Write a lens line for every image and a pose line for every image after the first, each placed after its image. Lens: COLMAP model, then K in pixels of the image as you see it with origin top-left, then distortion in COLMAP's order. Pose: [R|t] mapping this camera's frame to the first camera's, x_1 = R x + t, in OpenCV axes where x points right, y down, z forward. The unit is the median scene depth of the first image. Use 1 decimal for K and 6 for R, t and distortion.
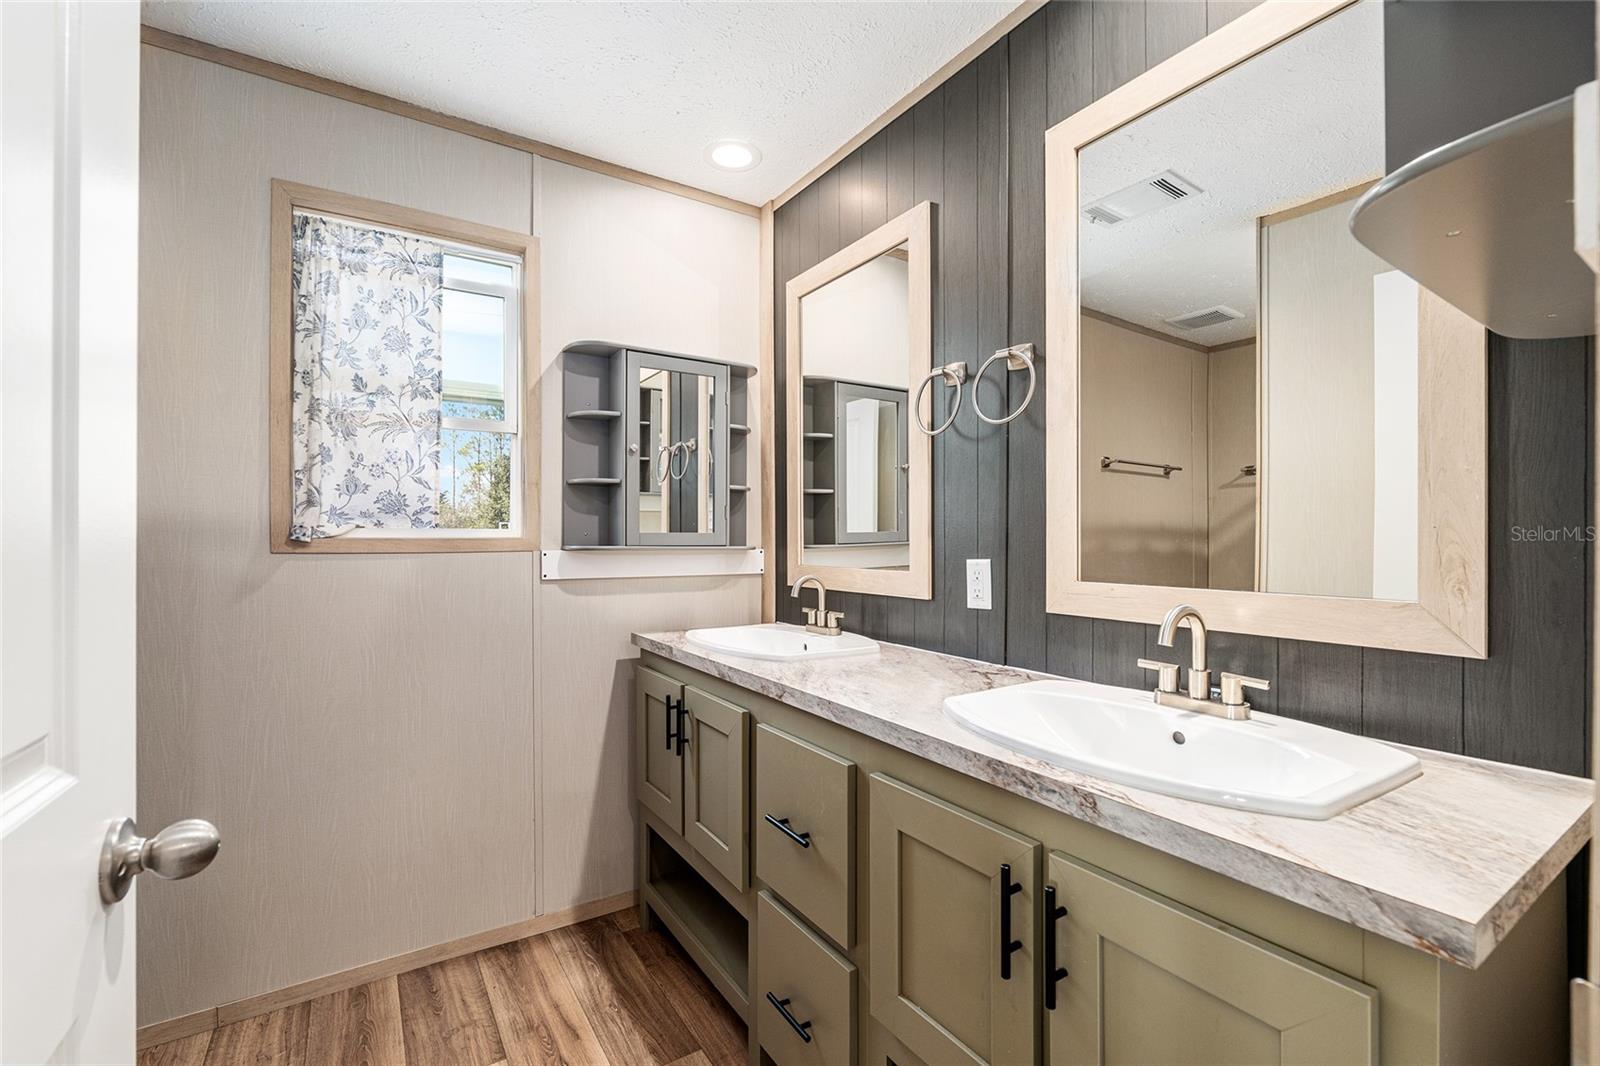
lens RADIAL K [[688.1, 0, 797.4], [0, 688.1, 539.9], [0, 0, 1]] dist [-0.018300, 0.000510]
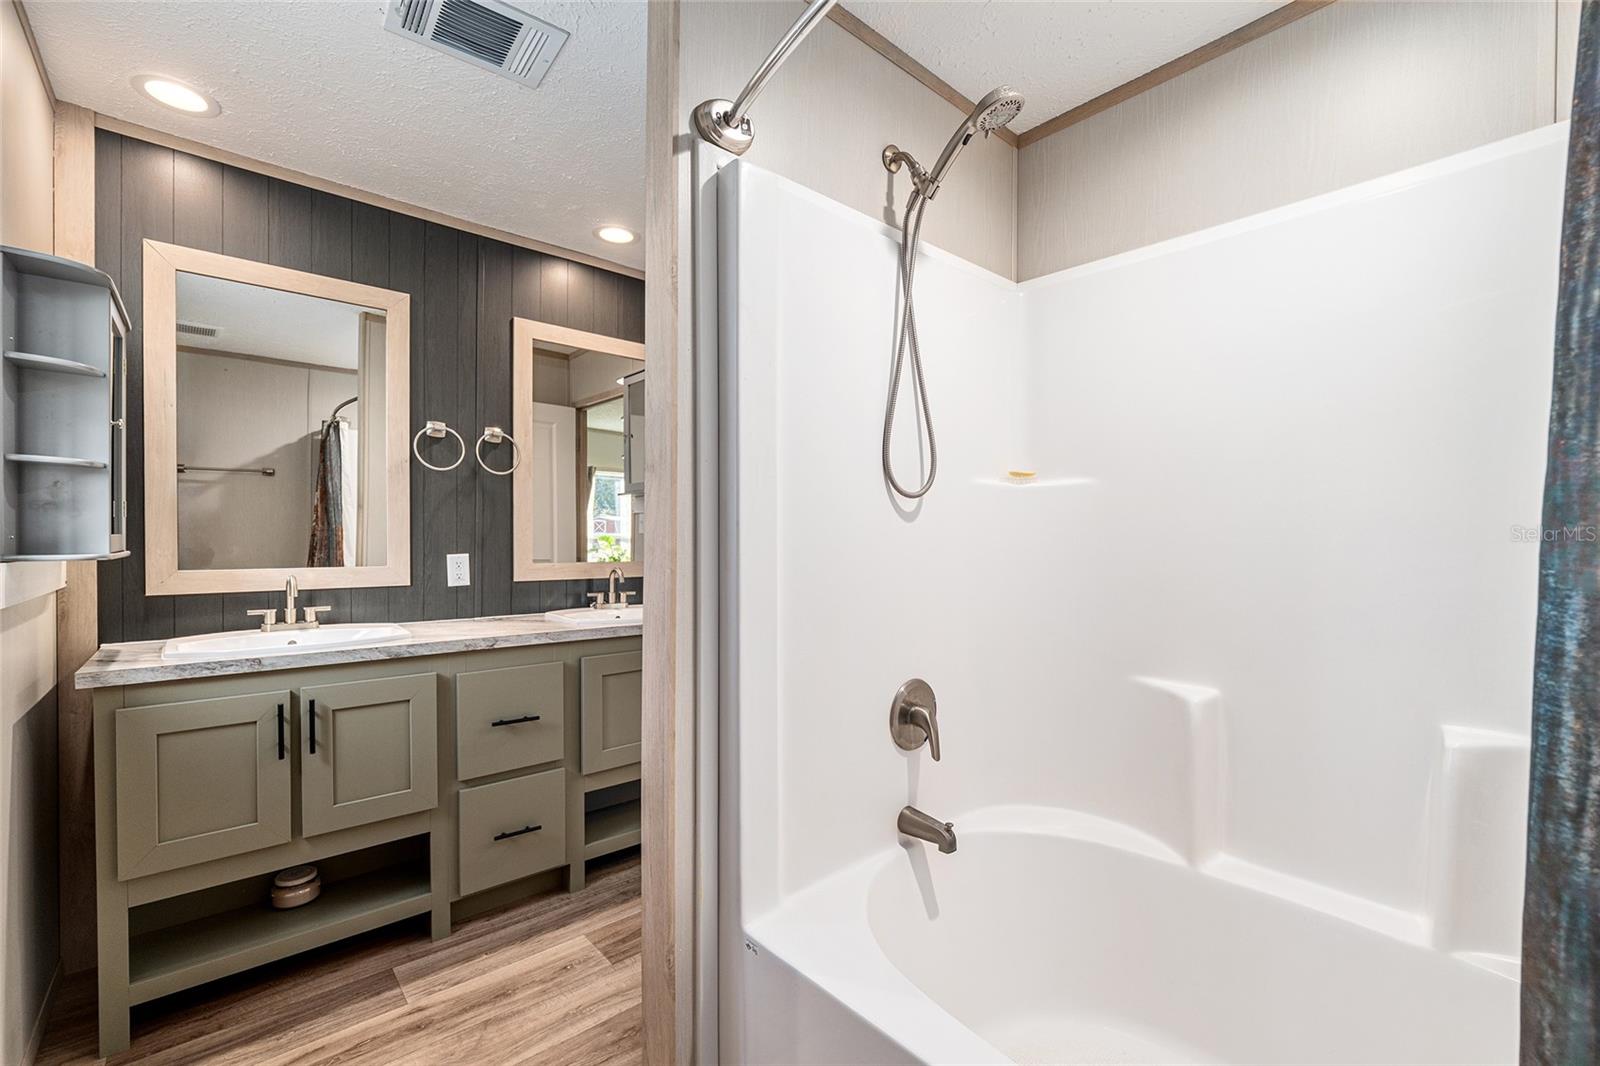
lens RADIAL K [[688.1, 0, 803.1], [0, 688.1, 536.8], [0, 0, 1]] dist [-0.018300, 0.000510]
pose [[-0.139791, -0.005167, 0.990168, -1.396532], [-0.004232, 0.999980, 0.004620, -0.022275], [-0.990172, -0.003545, -0.139810, 0.444297]]
